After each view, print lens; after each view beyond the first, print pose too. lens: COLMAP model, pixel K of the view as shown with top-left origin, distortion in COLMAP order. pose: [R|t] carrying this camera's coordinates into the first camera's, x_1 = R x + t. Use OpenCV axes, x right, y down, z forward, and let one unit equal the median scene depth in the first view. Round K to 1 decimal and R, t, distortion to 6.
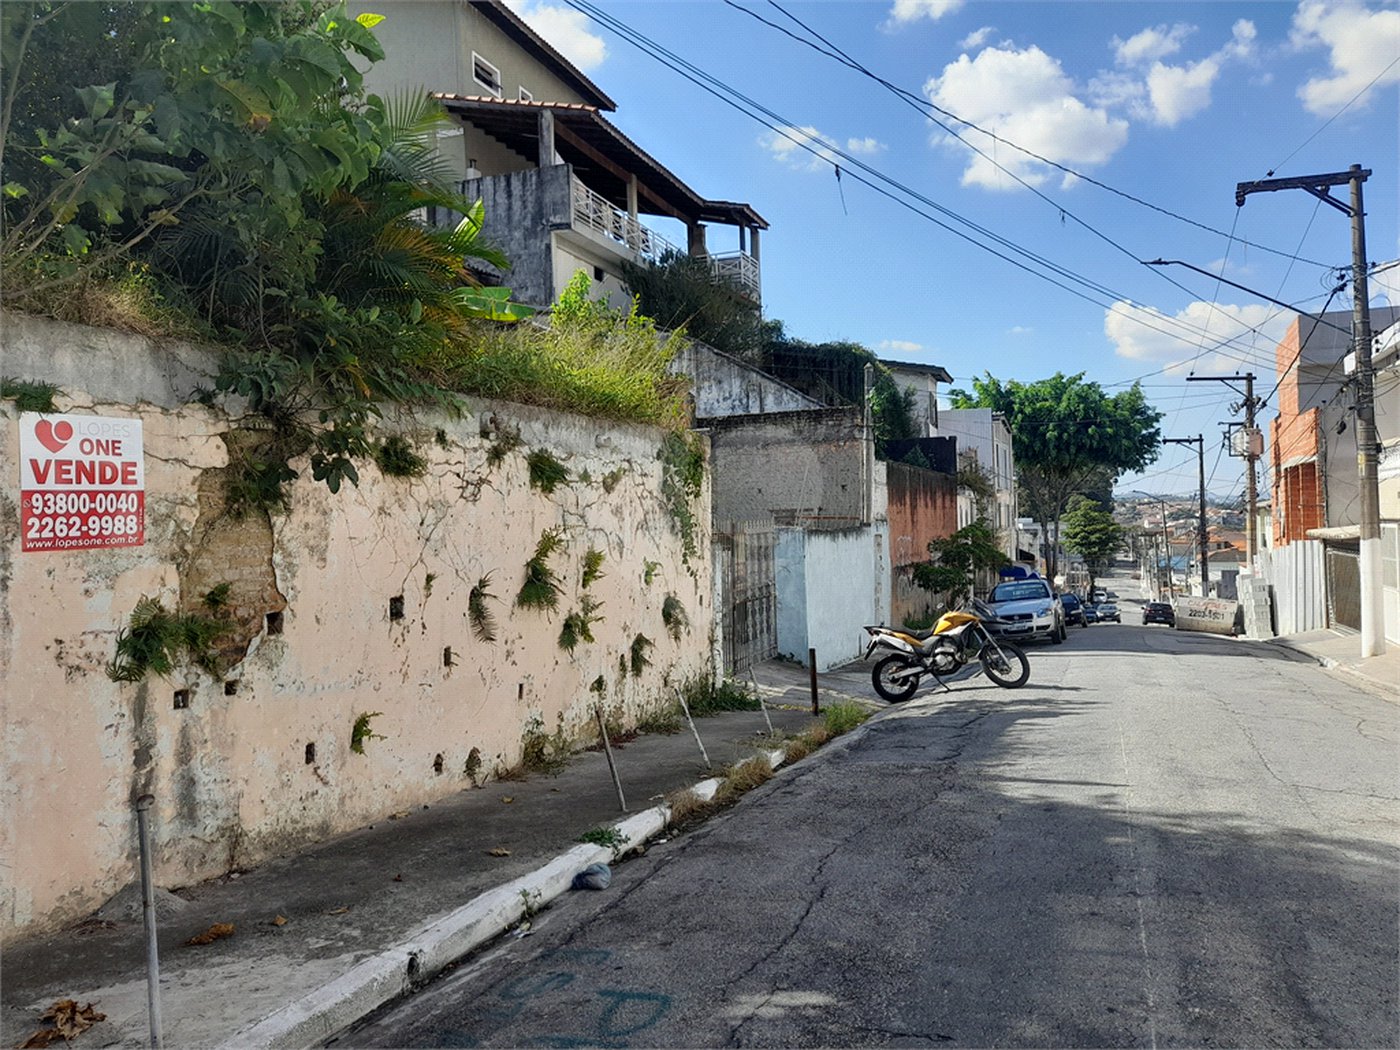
lens RADIAL K [[1027.9, 0, 698.3], [0, 1027.9, 525.7], [0, 0, 1]] dist [0.061436, -0.073453]
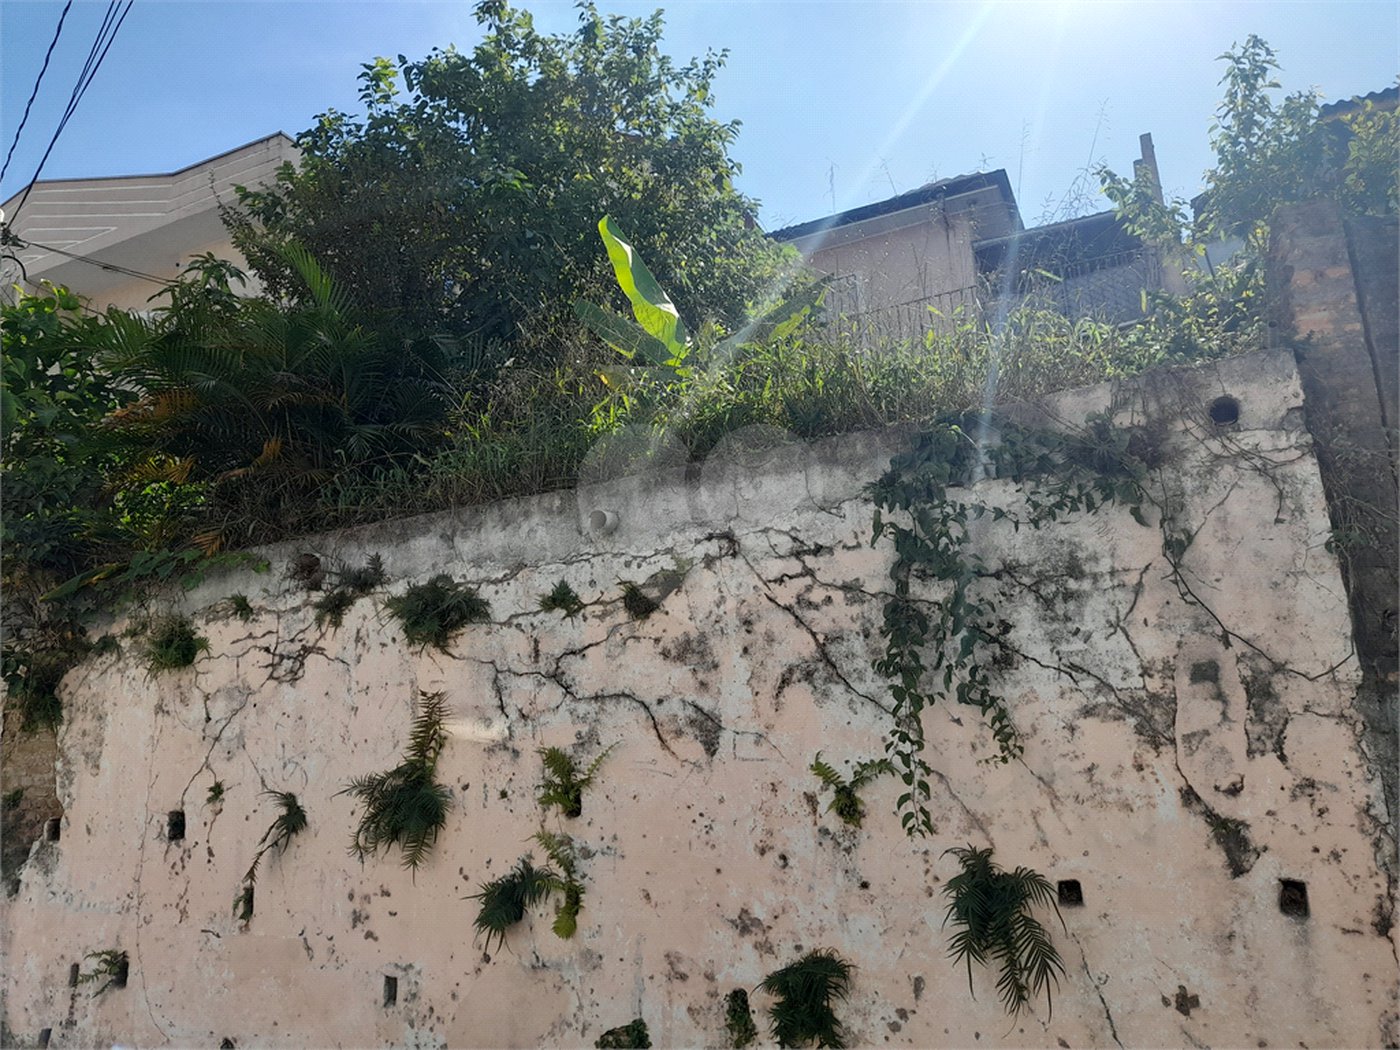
lens RADIAL K [[1027.9, 0, 698.3], [0, 1027.9, 525.7], [0, 0, 1]] dist [0.061436, -0.073453]
pose [[-0.062115, -0.216100, -0.974393, 0.495399], [0.045234, 0.974666, -0.219044, 0.042178], [0.997043, -0.057681, -0.050766, 1.321987]]
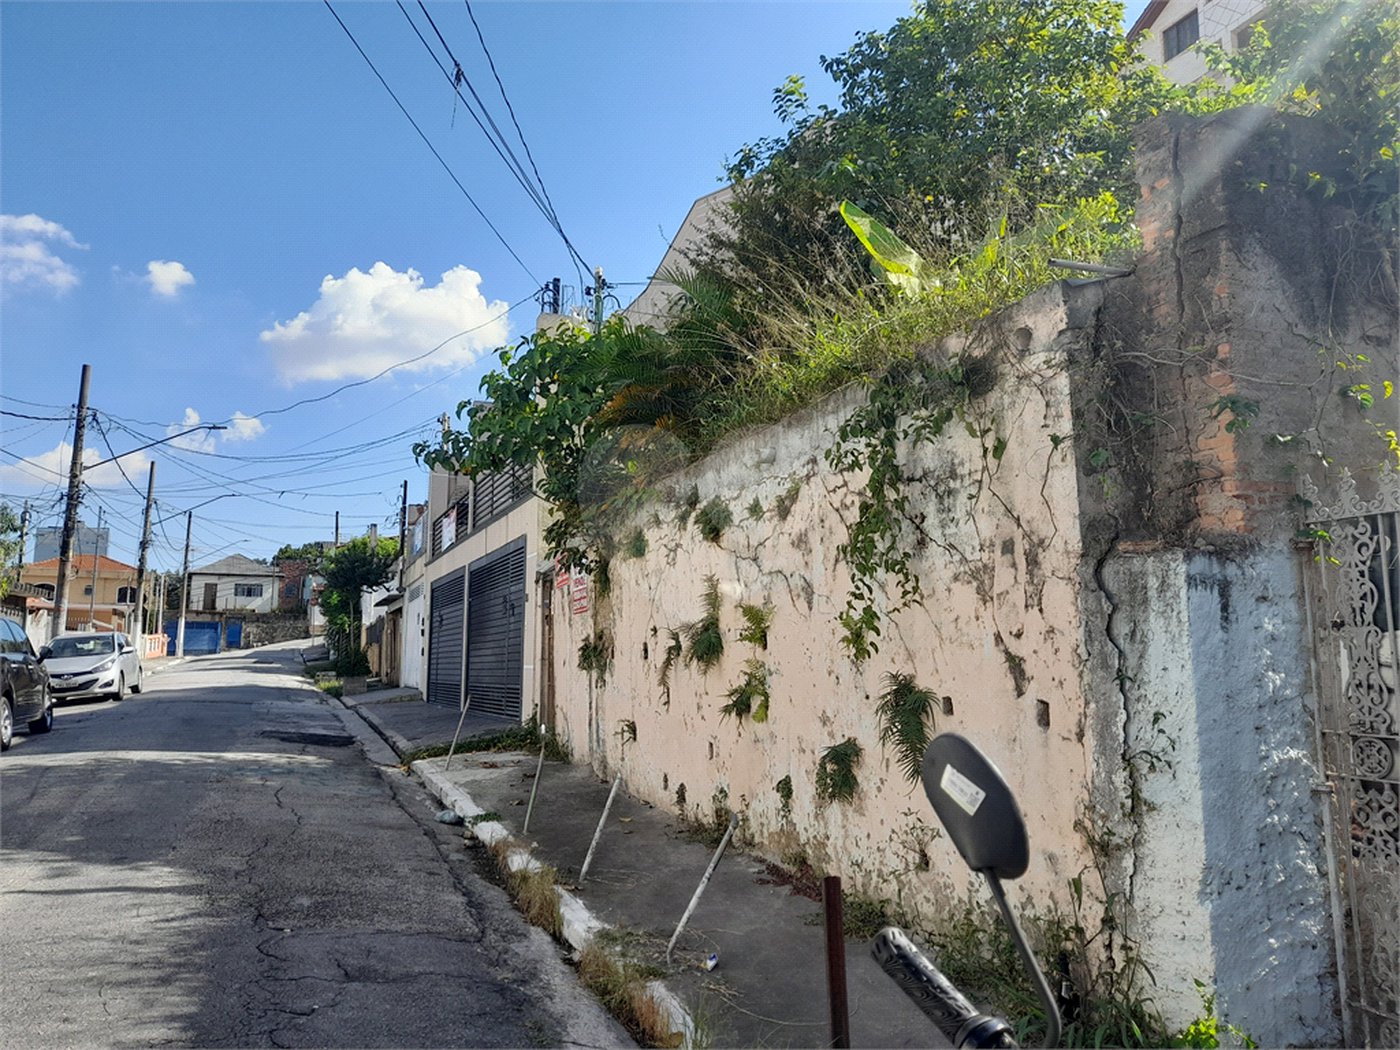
lens RADIAL K [[1027.9, 0, 698.3], [0, 1027.9, 525.7], [0, 0, 1]] dist [0.061436, -0.073453]
pose [[-0.719470, -0.071019, -0.690883, 0.567194], [0.018100, 0.992503, -0.120873, 0.073169], [0.694288, -0.099470, -0.712791, 1.845628]]
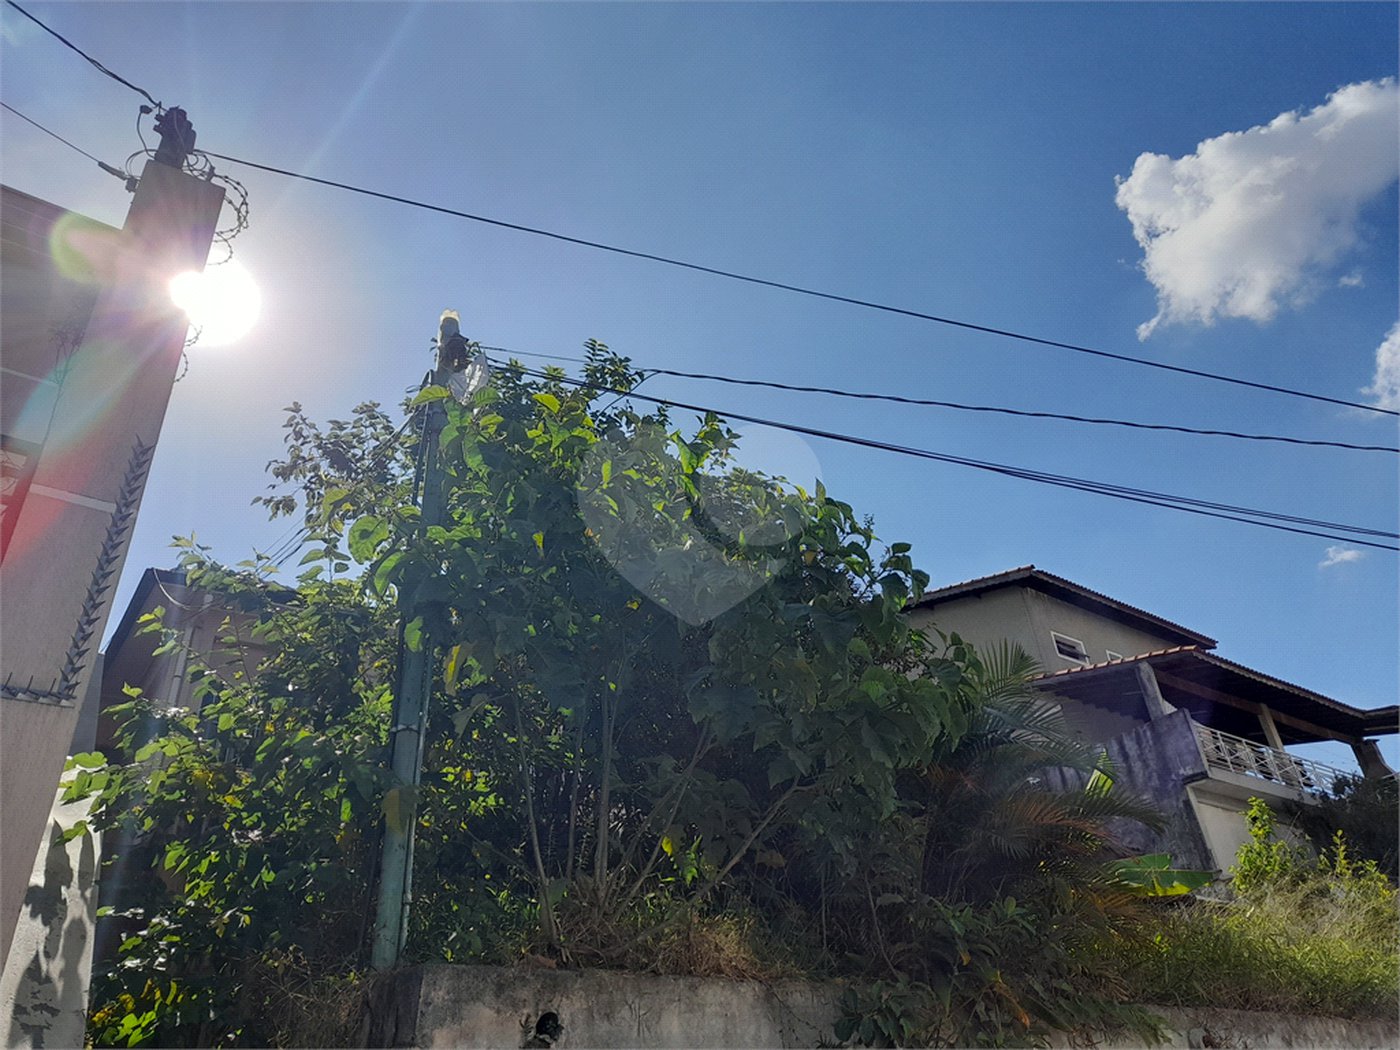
lens RADIAL K [[1036.3, 0, 701.9], [0, 1036.3, 522.1], [0, 0, 1]] dist [0.048064, -0.046607]
pose [[0.831694, -0.333493, -0.443922, -0.046747], [0.045288, 0.837604, -0.544397, -0.022851], [0.553384, 0.432667, 0.711734, 0.138528]]
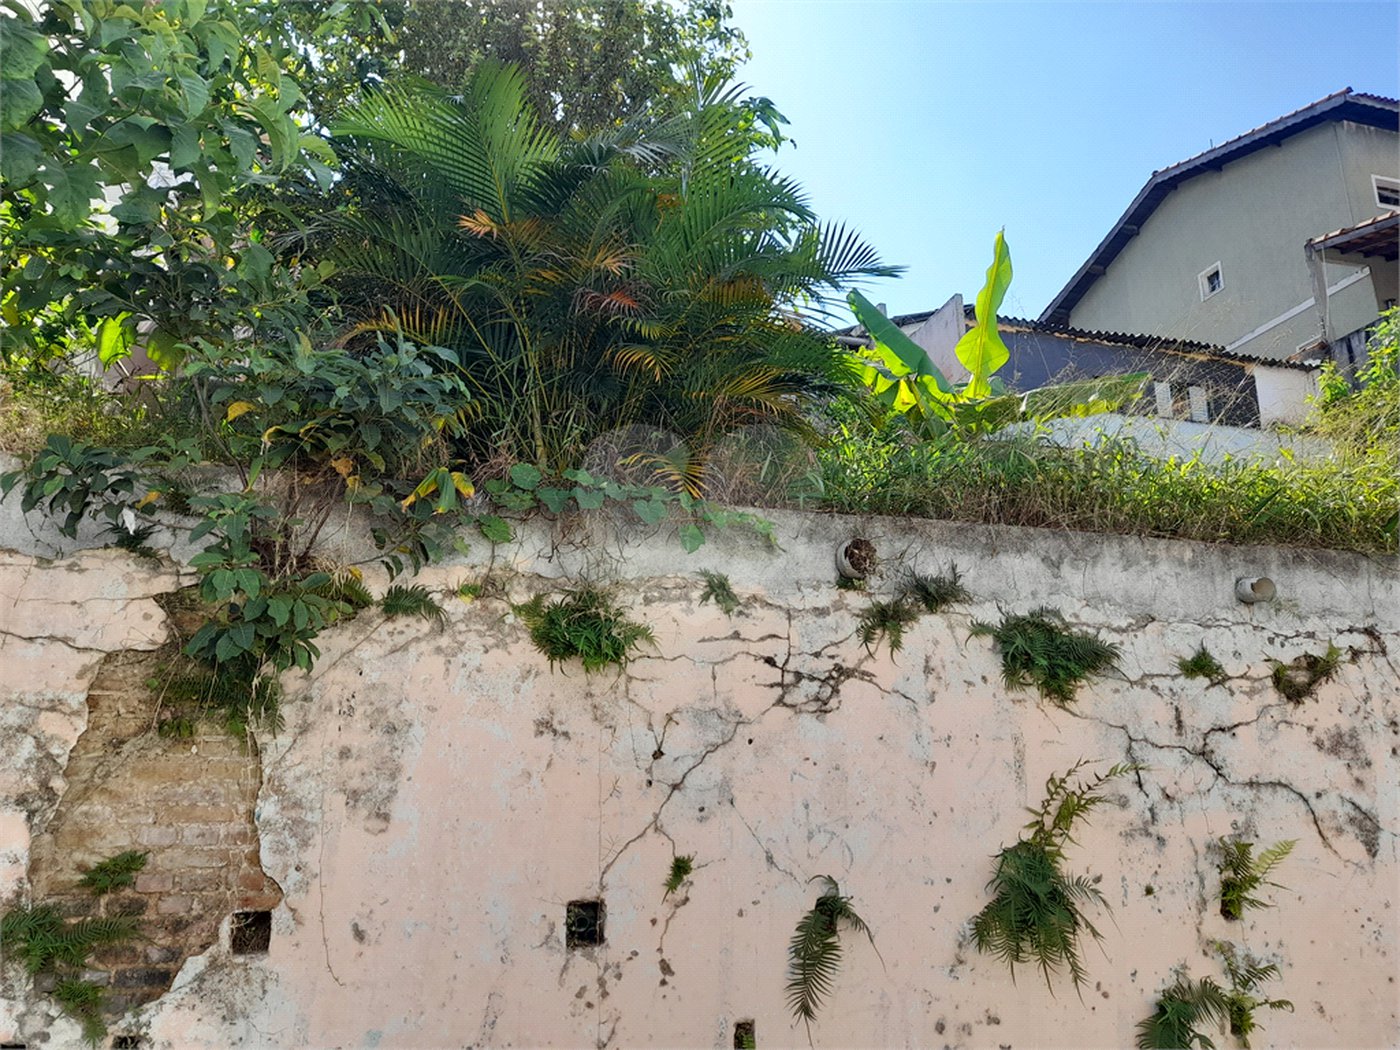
lens RADIAL K [[1036.3, 0, 701.9], [0, 1036.3, 522.1], [0, 0, 1]] dist [0.048064, -0.046607]
pose [[0.602017, -0.188308, -0.775961, 0.160999], [-0.016790, 0.968594, -0.248081, 0.012937], [0.798307, 0.162378, 0.579948, 0.639803]]
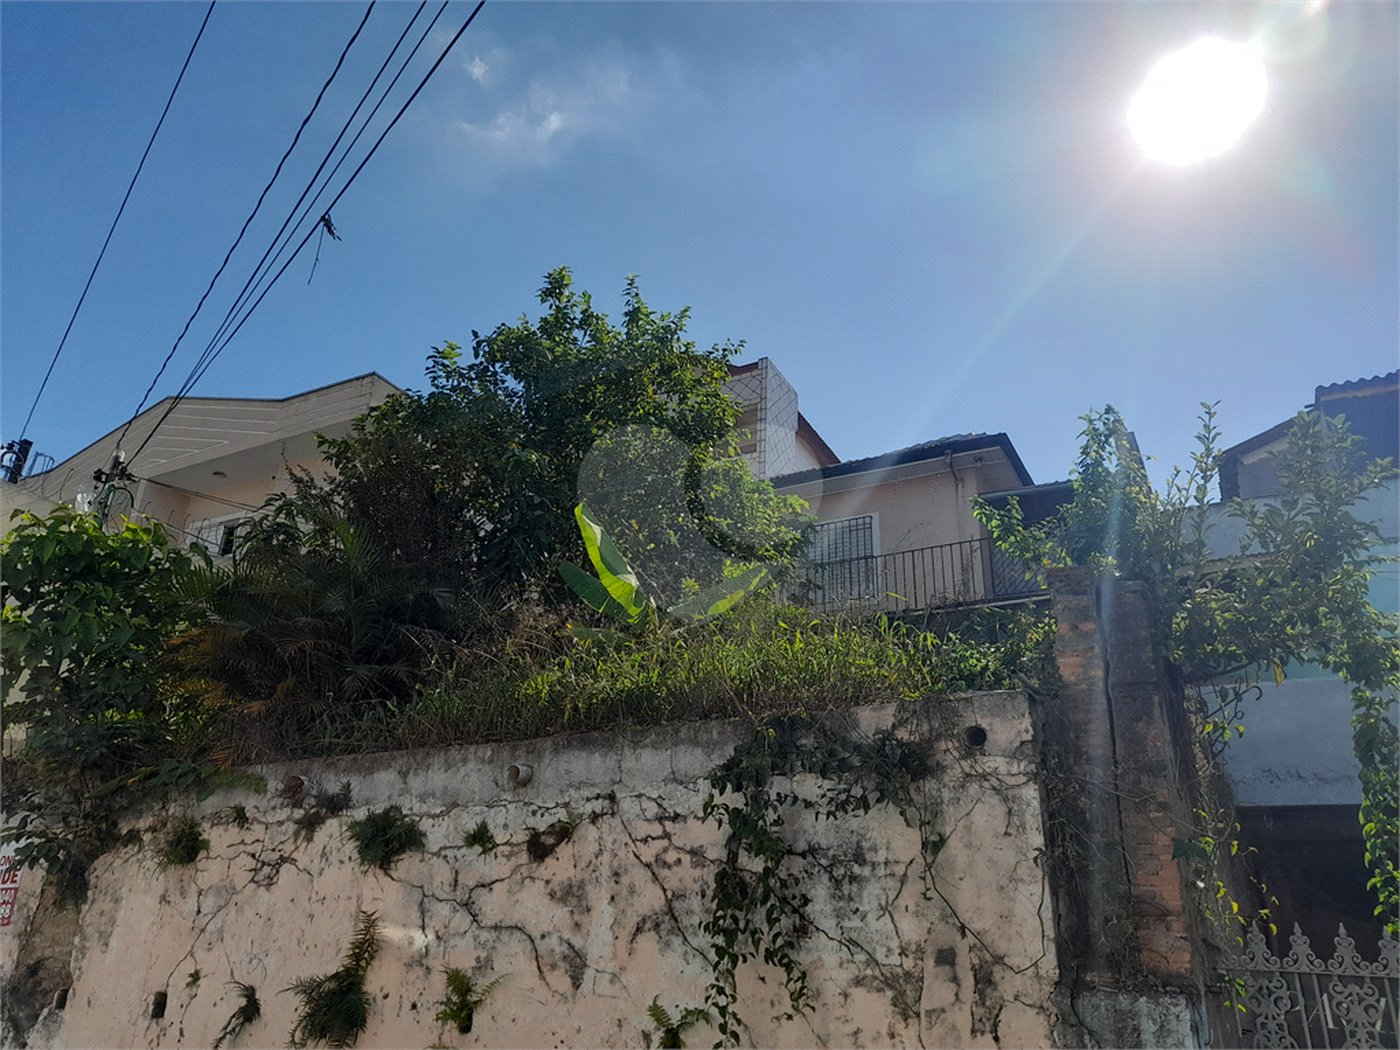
lens RADIAL K [[1036.3, 0, 701.9], [0, 1036.3, 522.1], [0, 0, 1]] dist [0.048064, -0.046607]
pose [[-0.123034, -0.389027, -0.912974, 0.651821], [-0.038485, 0.921141, -0.387321, 0.021131], [0.991656, -0.012518, -0.128303, 1.469568]]
